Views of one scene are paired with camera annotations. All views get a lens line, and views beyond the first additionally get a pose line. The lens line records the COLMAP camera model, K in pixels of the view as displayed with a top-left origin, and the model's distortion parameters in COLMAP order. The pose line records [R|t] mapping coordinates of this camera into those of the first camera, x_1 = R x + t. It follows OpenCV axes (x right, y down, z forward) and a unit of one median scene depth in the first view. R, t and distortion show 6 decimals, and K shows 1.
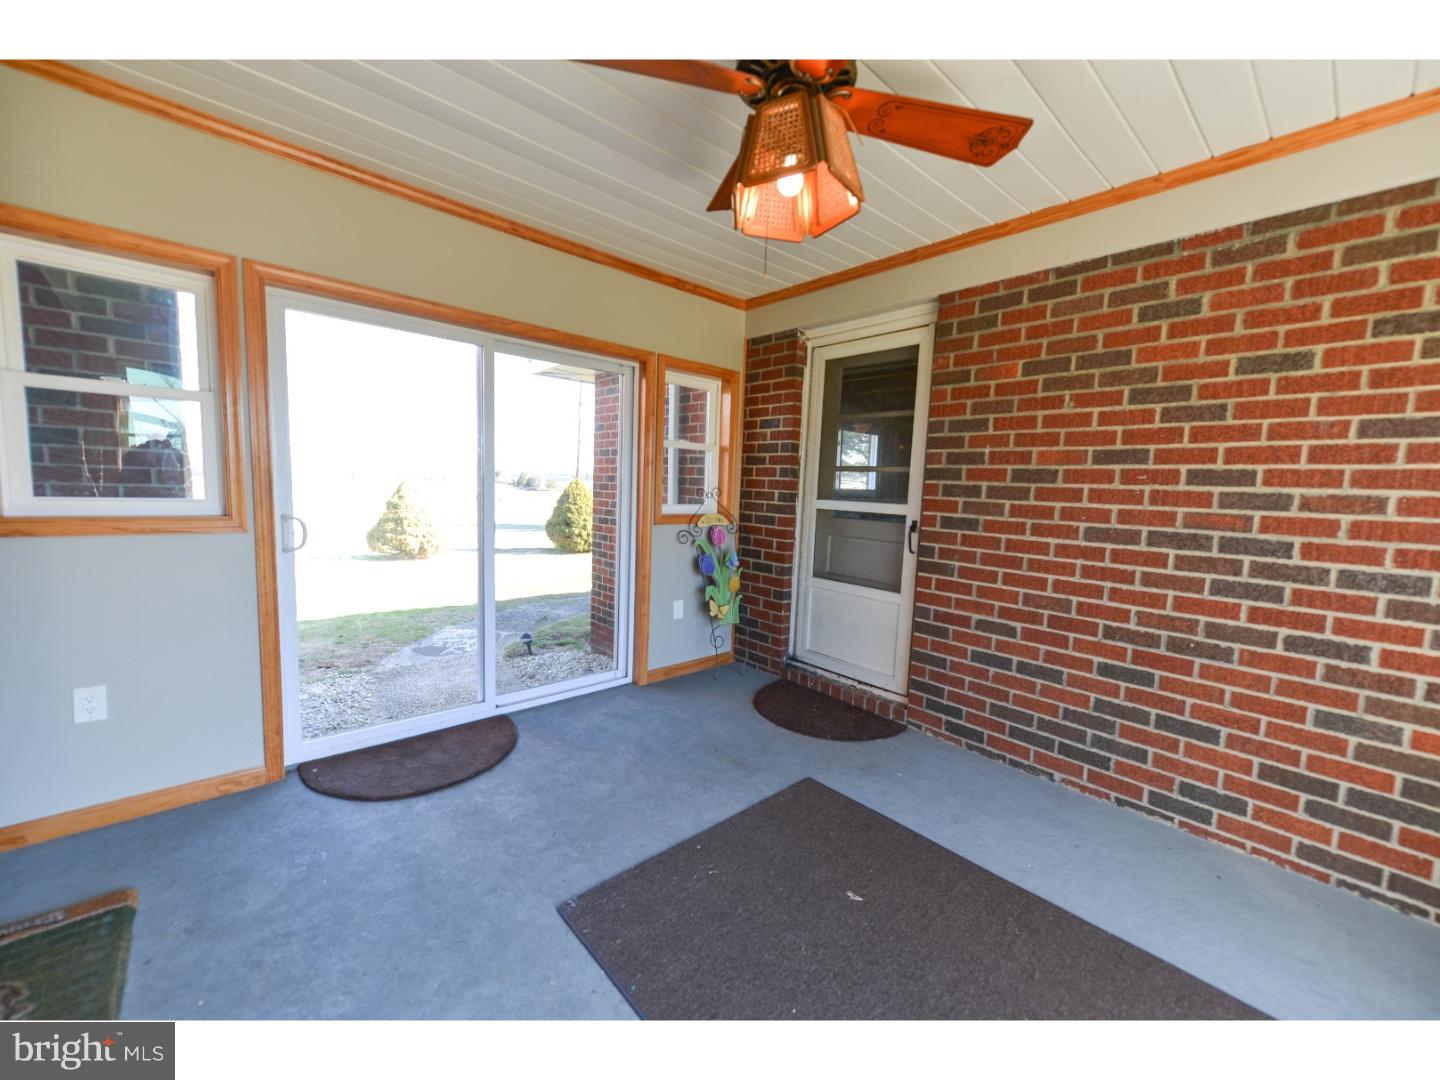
lens RADIAL K [[564.4, 0, 721.9], [0, 564.4, 541.8], [0, 0, 1]] dist [0.001038, -0.000476]
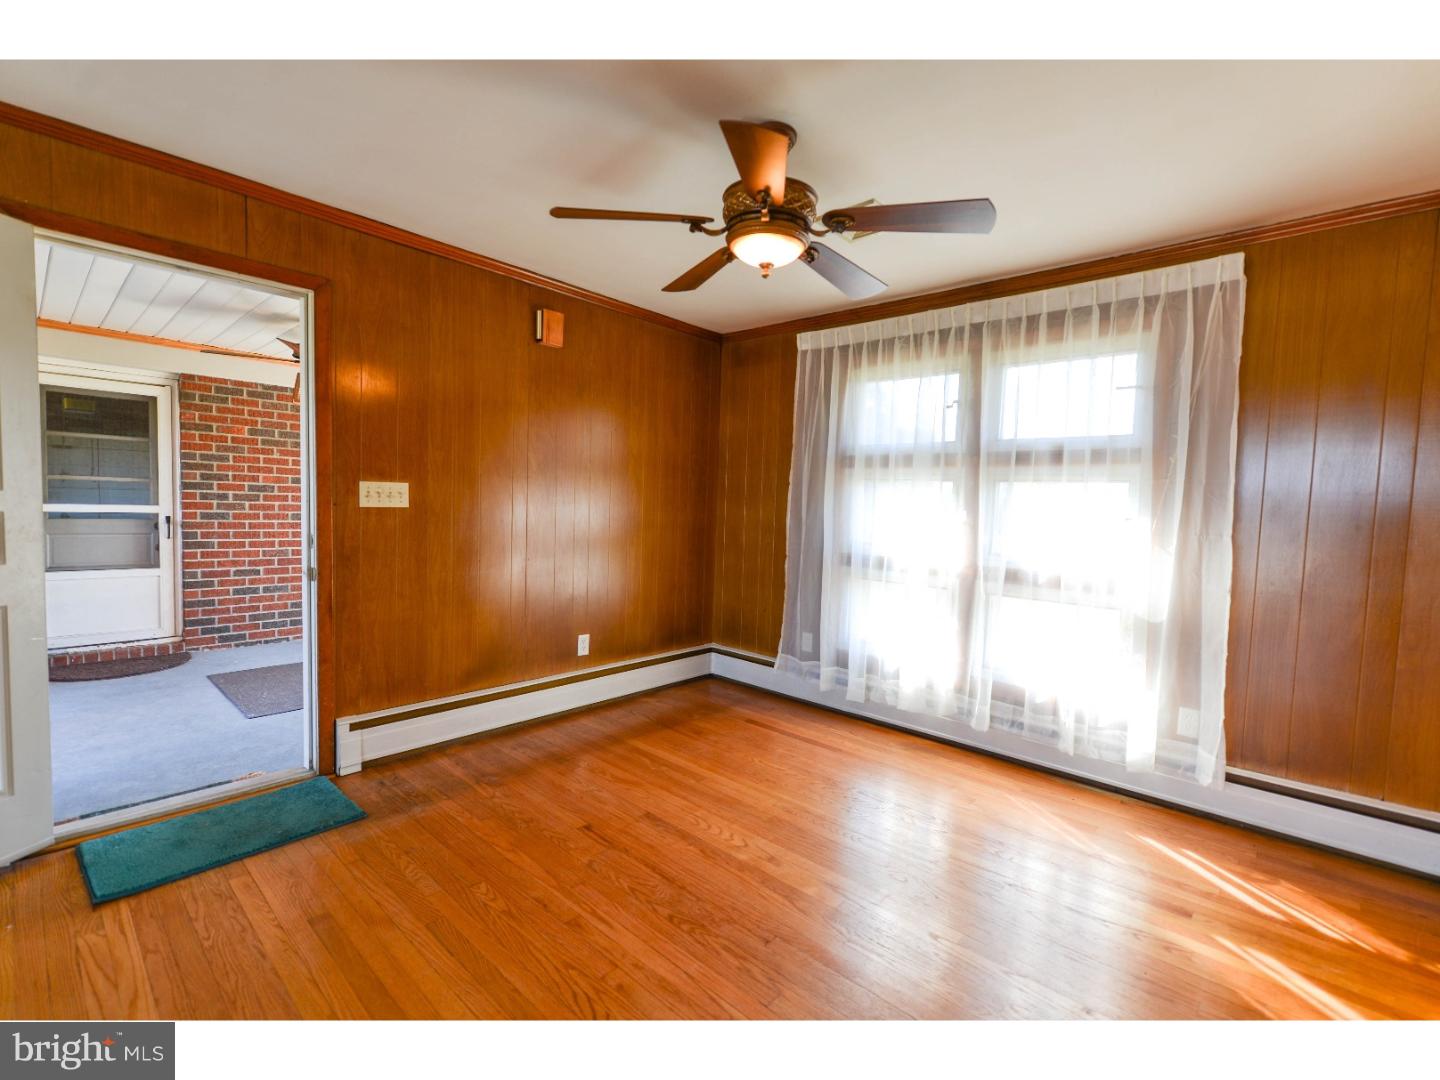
lens RADIAL K [[626.3, 0, 720.0], [0, 626.3, 540.0], [0, 0, 1]] dist [-0.009650, 0.000286]
pose [[-0.110509, -0.099064, 0.988926, -1.772646], [0.061694, 0.992417, 0.106308, -0.073983], [-0.991958, 0.072759, -0.103559, -0.321159]]
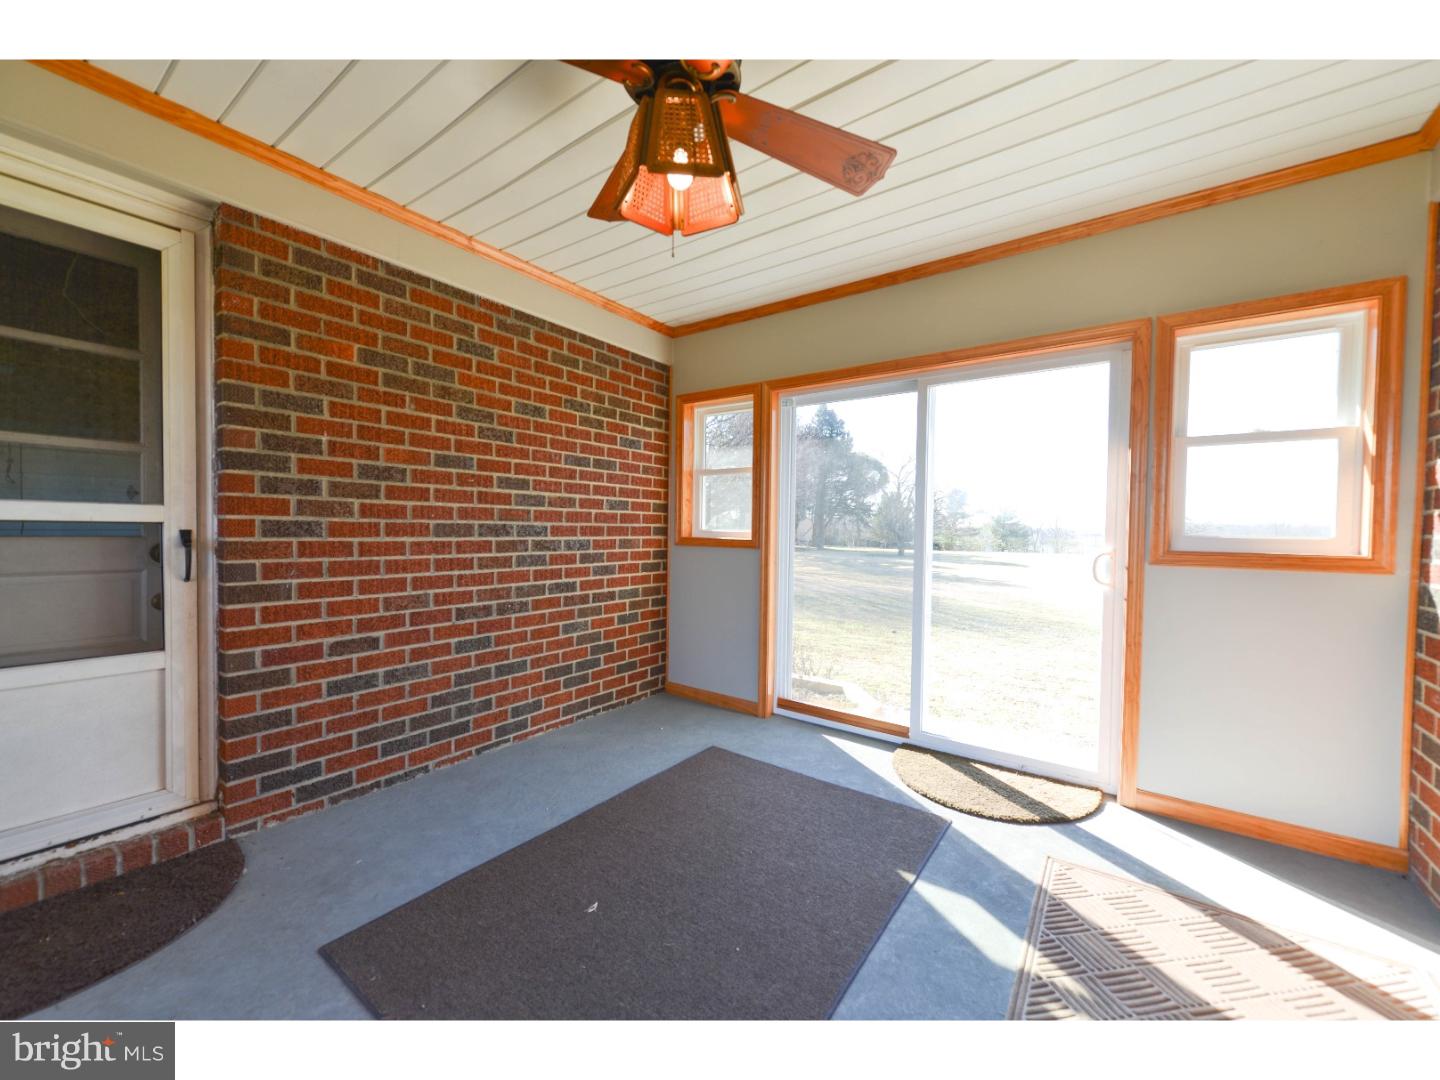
lens RADIAL K [[564.4, 0, 721.9], [0, 564.4, 541.8], [0, 0, 1]] dist [0.001038, -0.000476]
pose [[-0.213998, -0.065491, 0.974636, -0.514052], [0.074270, 0.993771, 0.083084, -0.039795], [-0.974007, 0.090166, -0.207801, 0.669030]]
